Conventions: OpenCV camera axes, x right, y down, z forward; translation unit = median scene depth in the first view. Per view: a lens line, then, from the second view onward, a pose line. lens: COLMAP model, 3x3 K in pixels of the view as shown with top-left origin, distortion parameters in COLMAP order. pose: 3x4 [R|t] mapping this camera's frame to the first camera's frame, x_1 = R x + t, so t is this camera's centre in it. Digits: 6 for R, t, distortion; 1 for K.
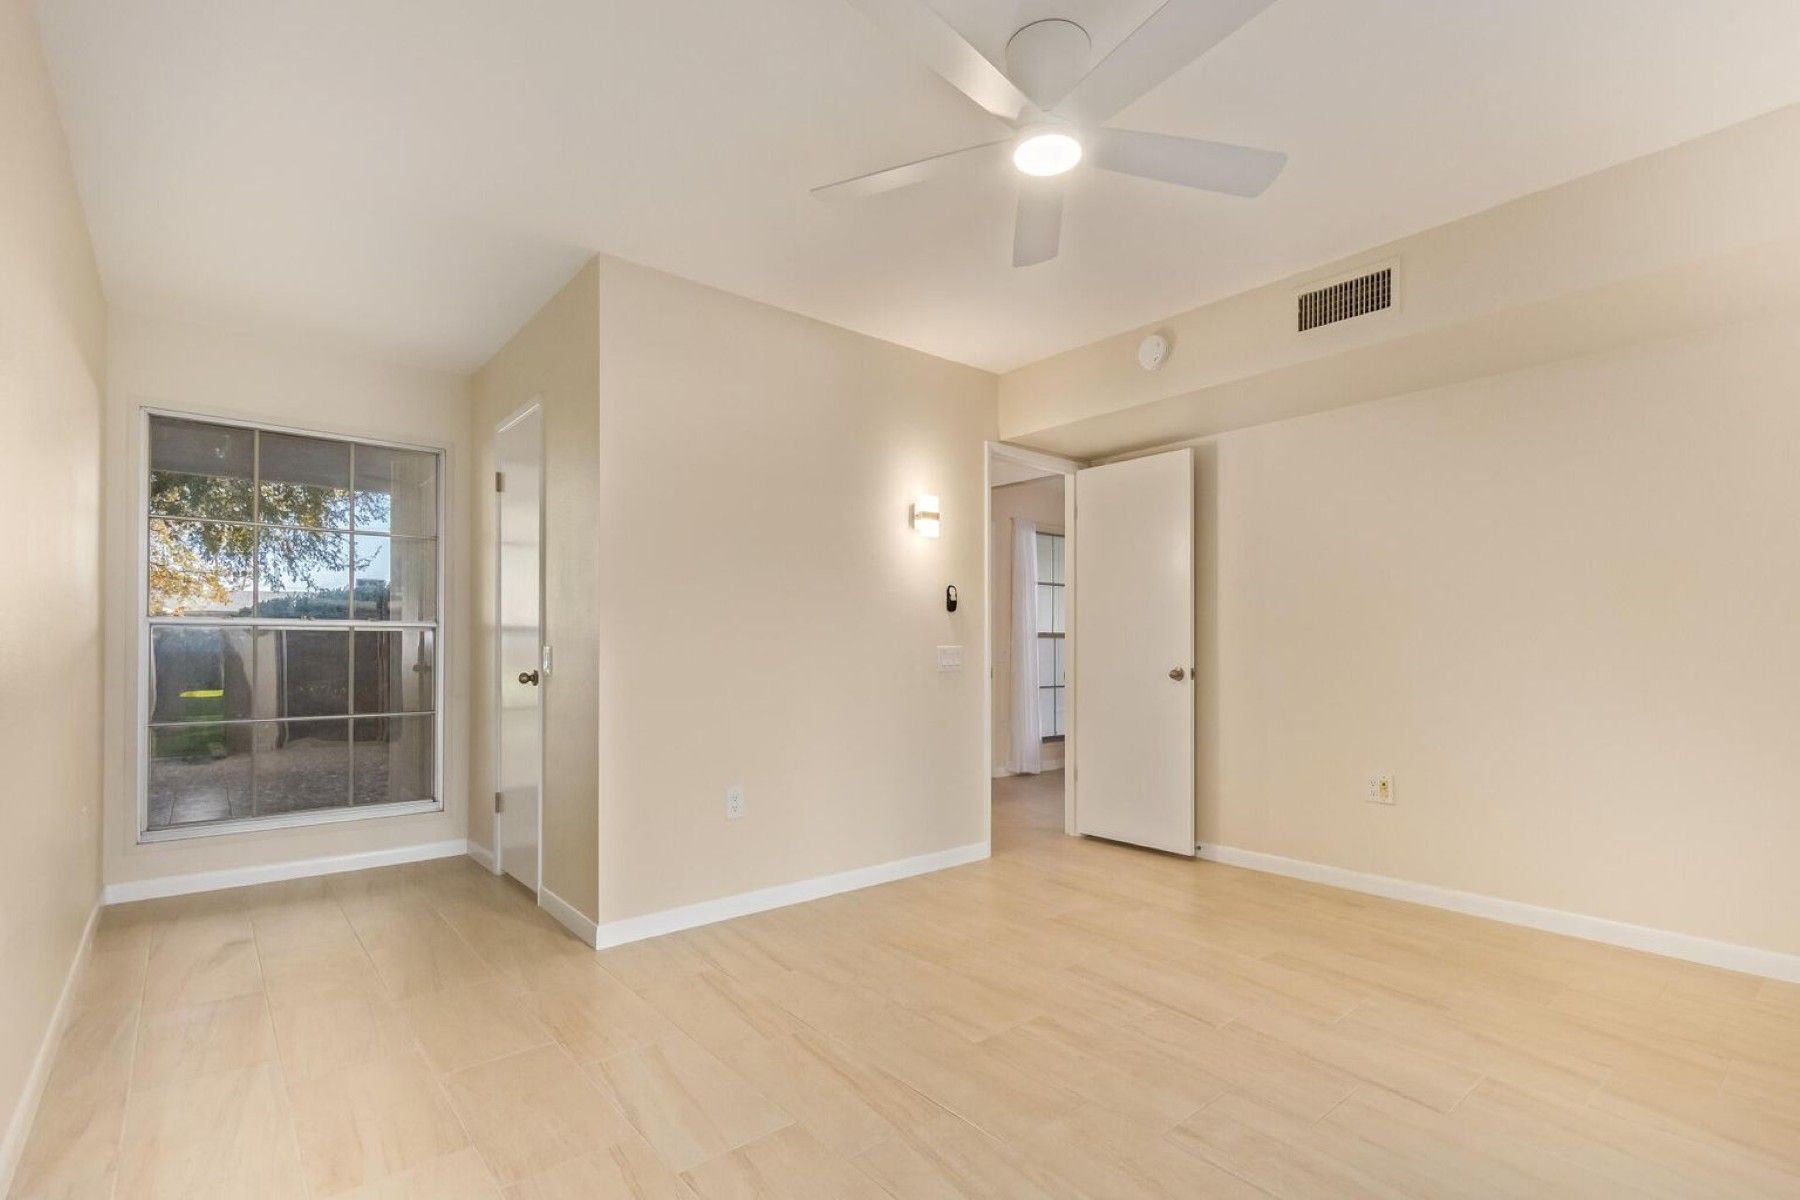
lens RADIAL K [[841.5, 0, 920.2], [0, 841.5, 656.9], [0, 0, 1]] dist [0.000851, 0.000568]
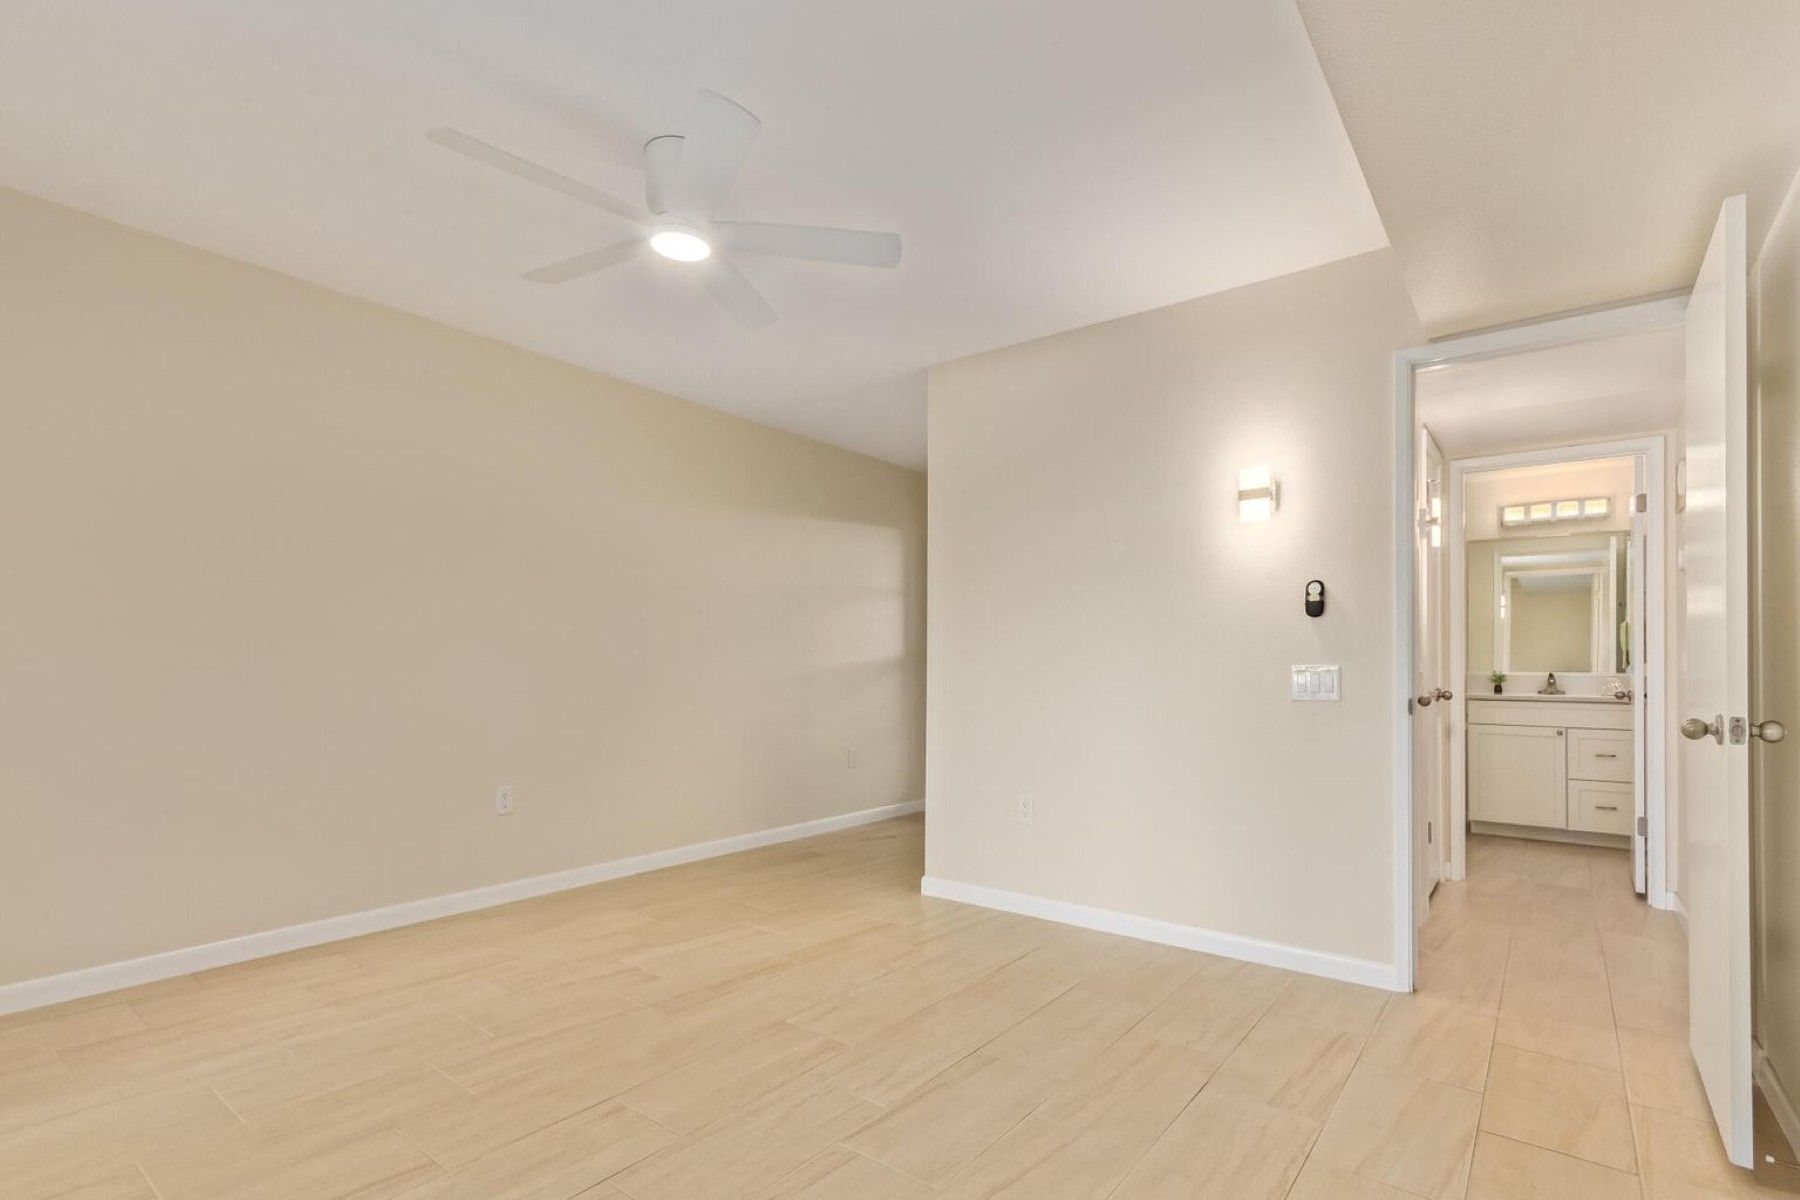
lens RADIAL K [[841.5, 0, 920.2], [0, 841.5, 656.9], [0, 0, 1]] dist [0.000851, 0.000568]
pose [[0.200020, -0.010510, -0.979735, 0.776989], [-0.011696, 0.999846, -0.013114, -0.007113], [0.979722, 0.014082, 0.199867, 0.613285]]
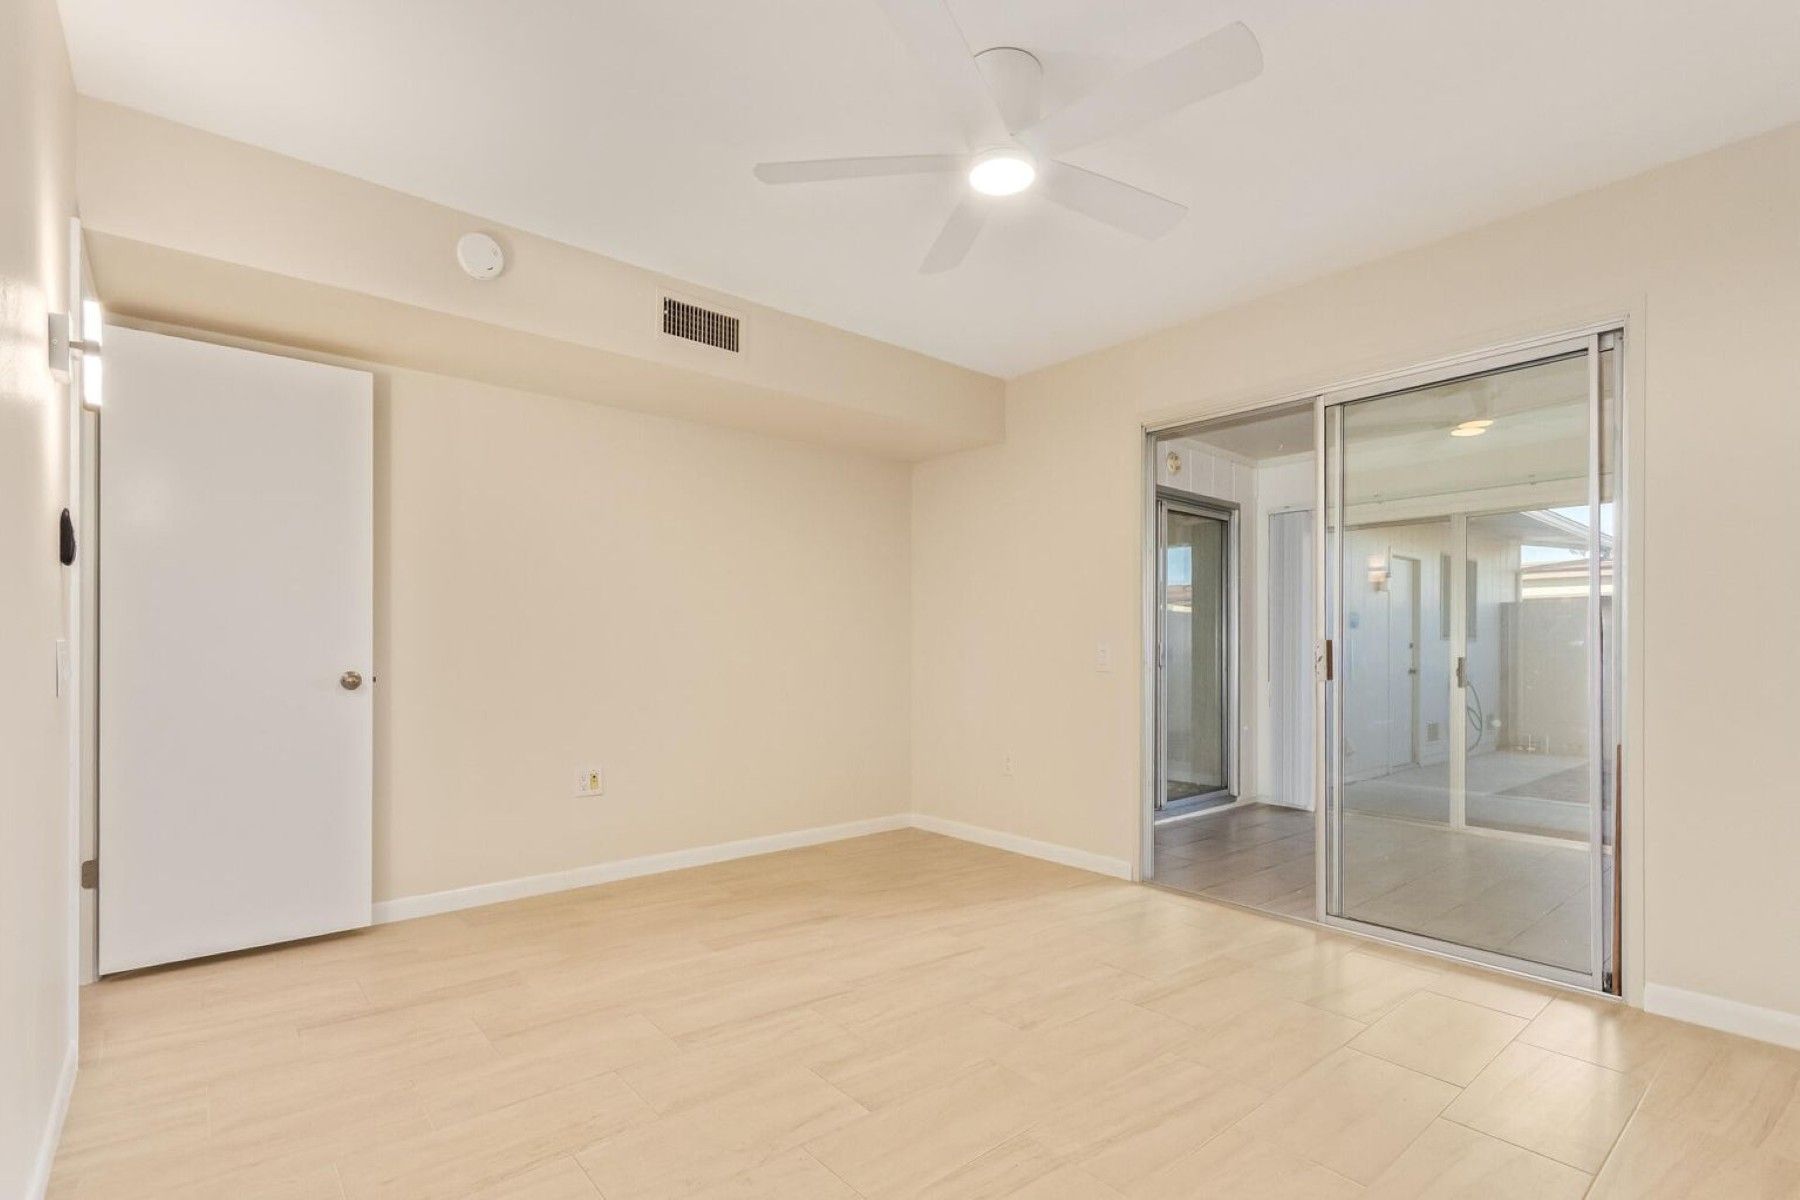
lens RADIAL K [[831.7, 0, 933.4], [0, 831.7, 670.6], [0, 0, 1]] dist [0.001946, 0.001116]
pose [[-0.010367, -0.028382, 0.999543, -0.493553], [0.006367, 0.999575, 0.028449, -0.007302], [-0.999926, 0.006659, -0.010181, 0.609696]]
